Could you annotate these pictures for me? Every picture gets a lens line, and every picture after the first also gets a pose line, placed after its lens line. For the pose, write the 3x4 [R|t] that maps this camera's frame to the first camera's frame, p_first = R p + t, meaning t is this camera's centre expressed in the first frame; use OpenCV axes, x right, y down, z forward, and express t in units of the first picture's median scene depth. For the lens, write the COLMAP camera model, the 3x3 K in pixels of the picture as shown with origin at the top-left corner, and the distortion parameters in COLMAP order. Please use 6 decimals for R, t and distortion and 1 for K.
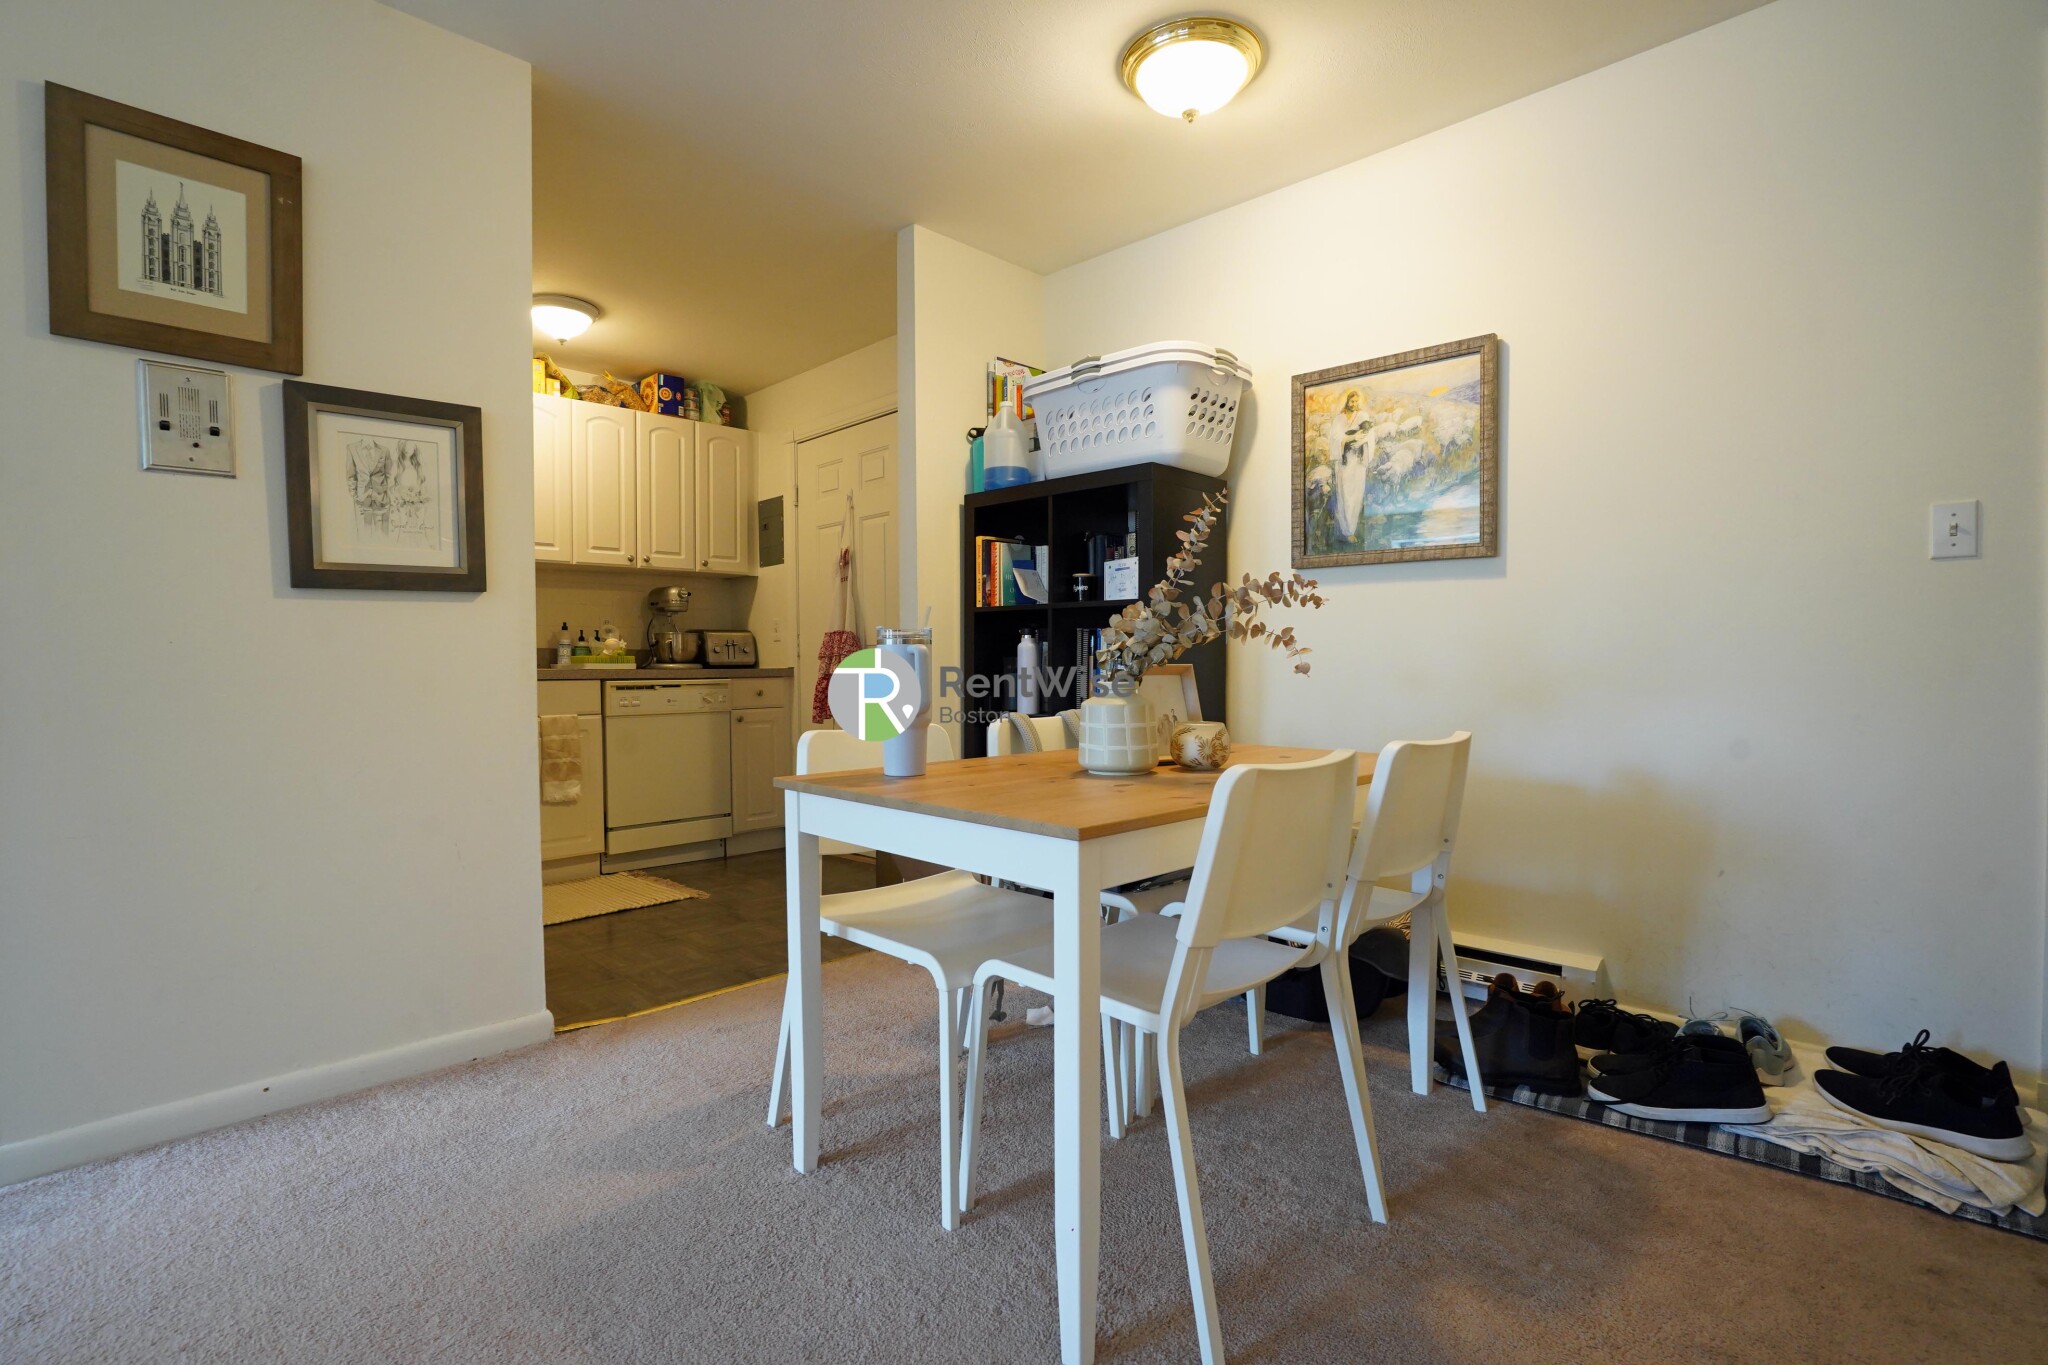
lens RADIAL K [[965.1, 0, 1014.5], [0, 965.1, 682.3], [0, 0, 1]] dist [-0.056885, 0.021212]
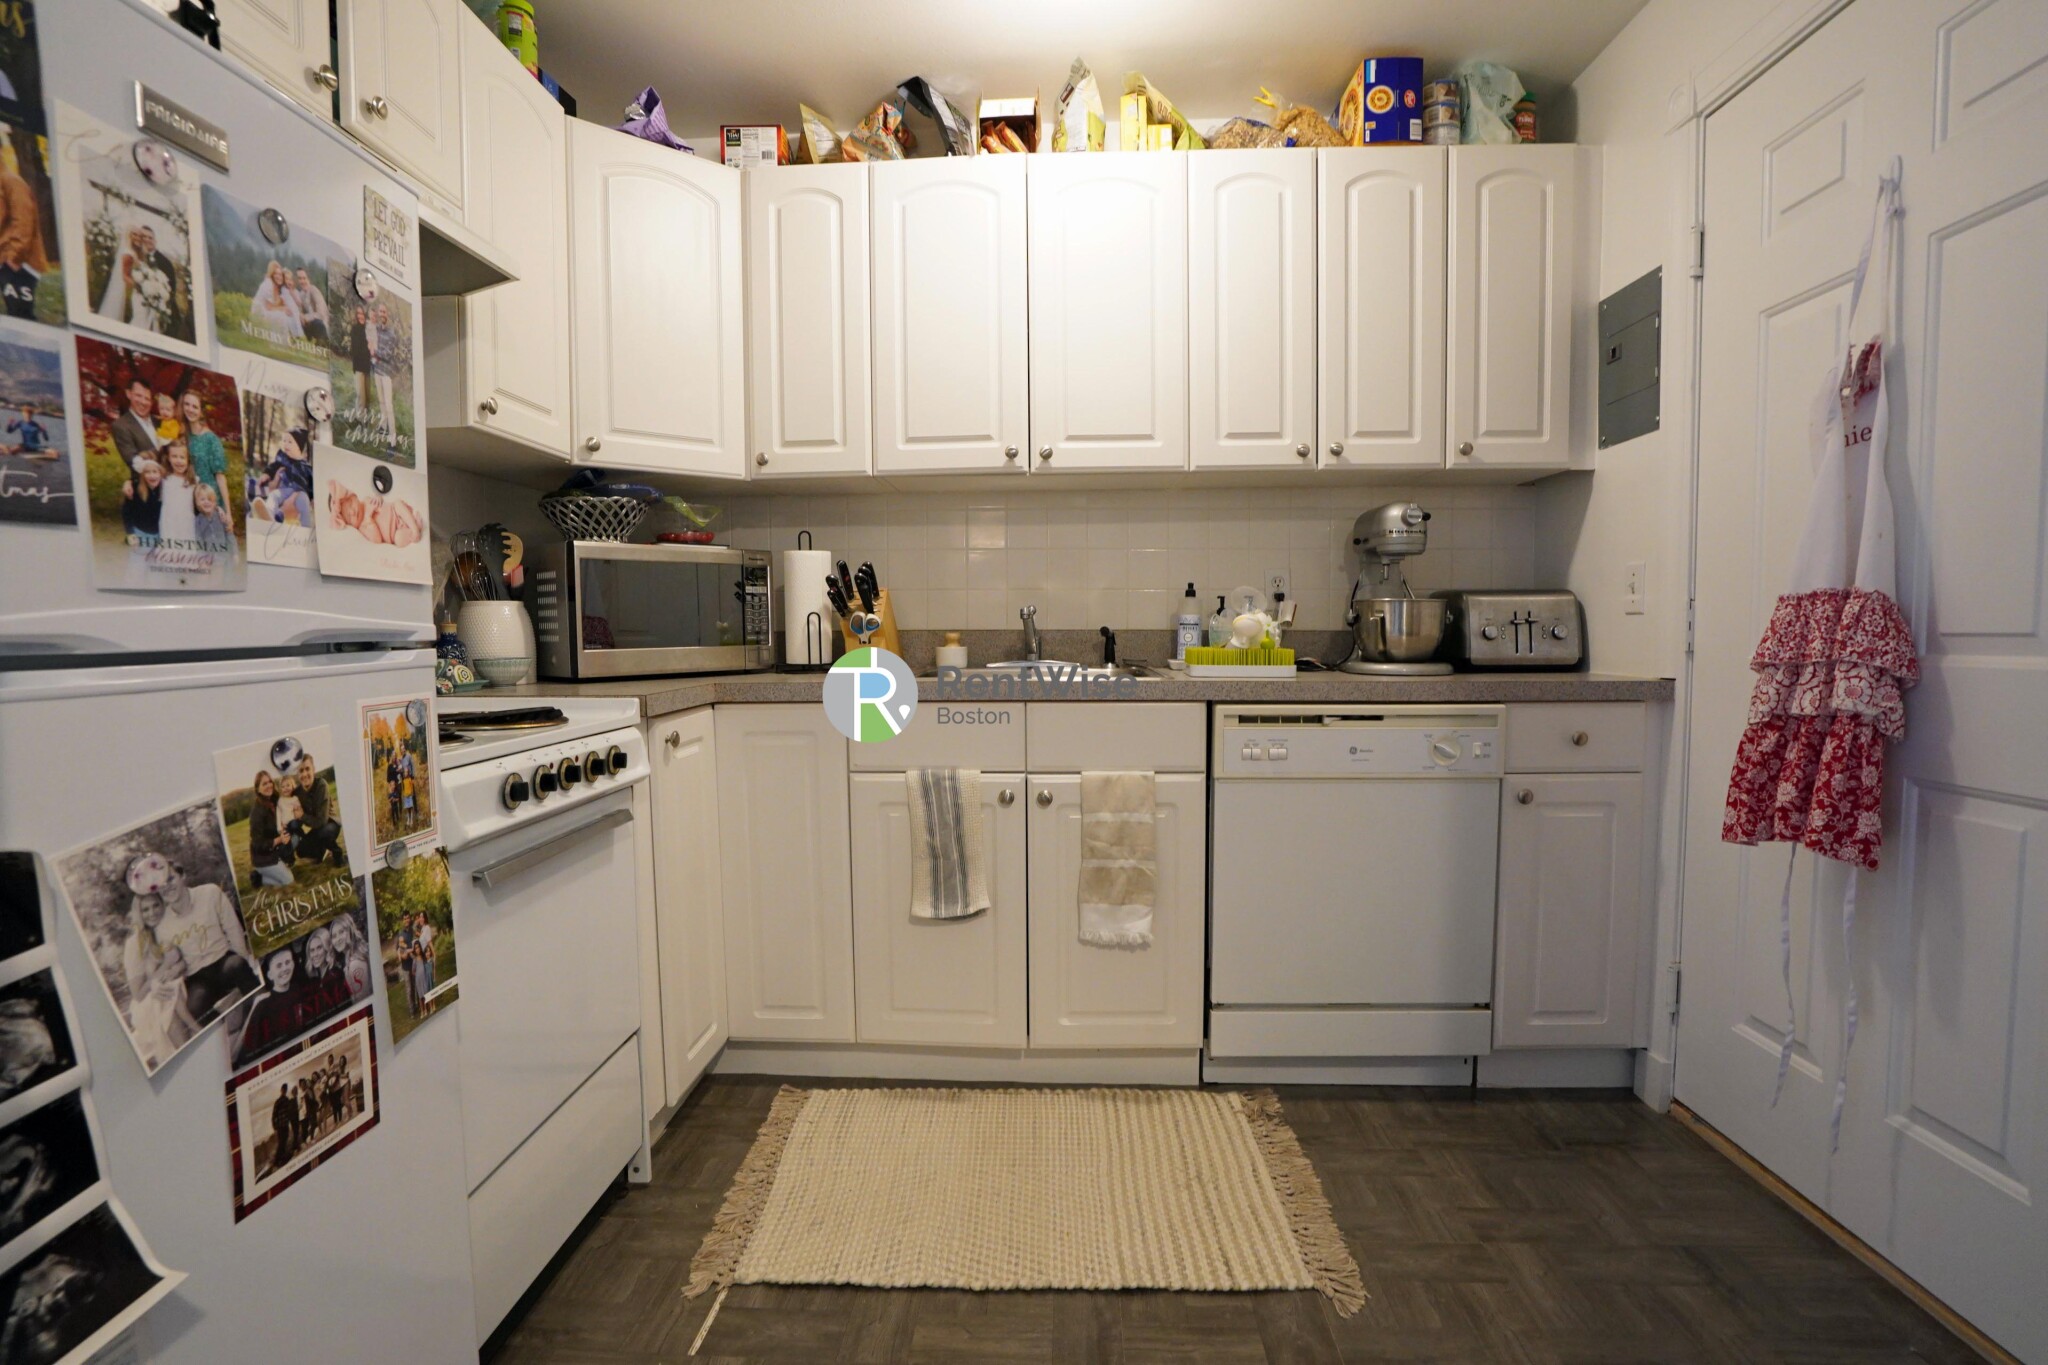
lens RADIAL K [[965.1, 0, 1014.5], [0, 965.1, 682.3], [0, 0, 1]] dist [-0.056885, 0.021212]
pose [[0.661555, 0.051016, -0.748160, -0.181193], [-0.011519, 0.998257, 0.057884, -0.054146], [0.749808, -0.029676, 0.660989, 0.824650]]
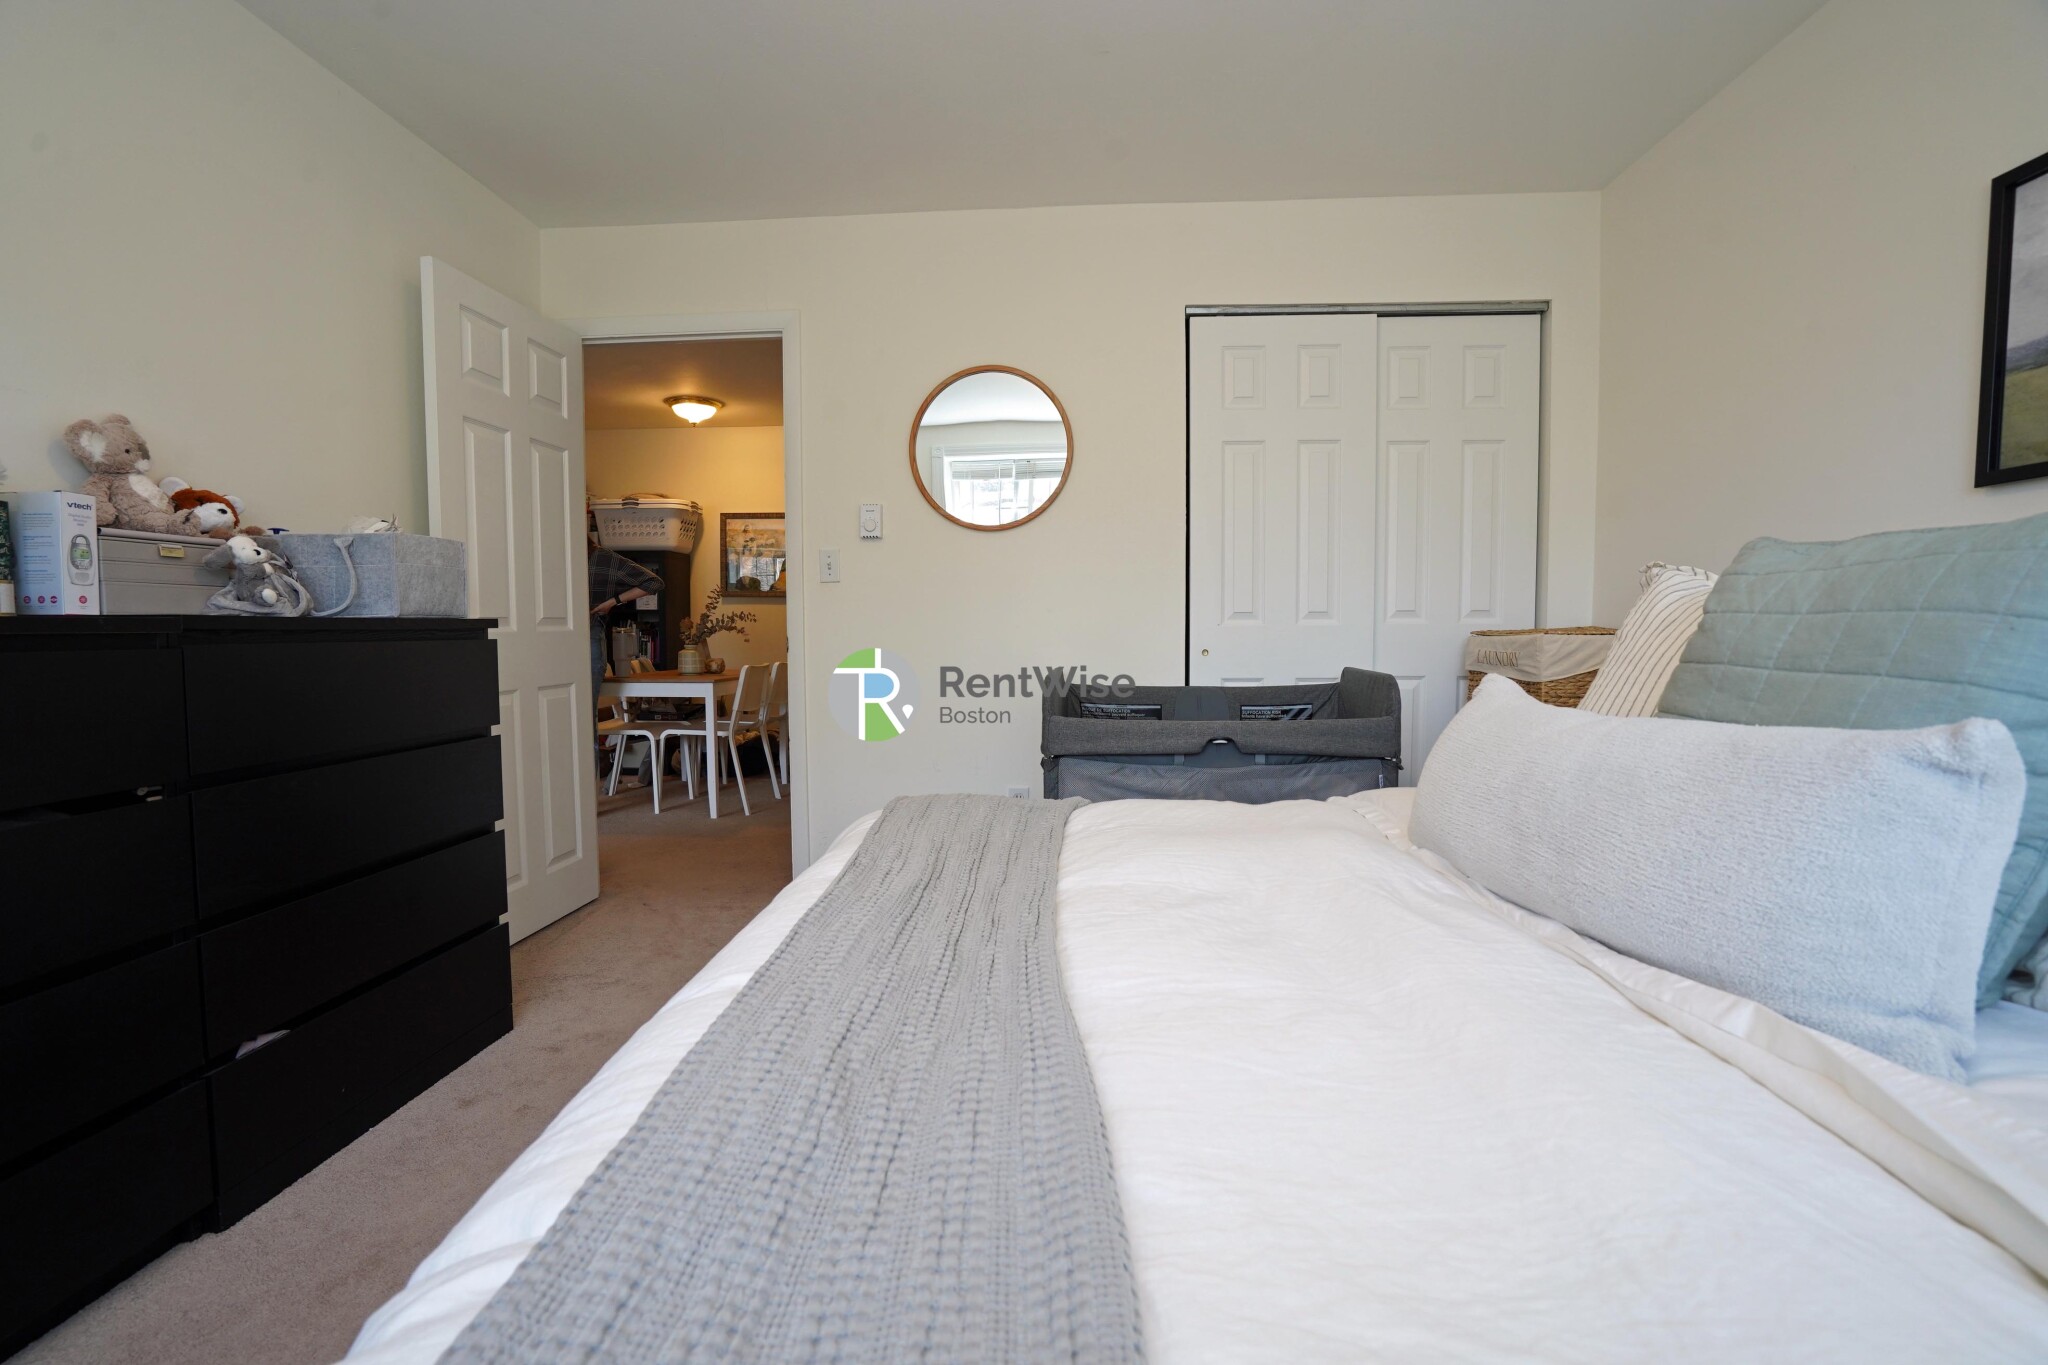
lens RADIAL K [[965.1, 0, 1014.5], [0, 965.1, 682.3], [0, 0, 1]] dist [-0.056885, 0.021212]
pose [[0.766613, -0.030968, 0.641362, -0.636476], [0.009011, 0.999257, 0.037478, 0.007391], [-0.642046, -0.022952, 0.766323, -1.191201]]
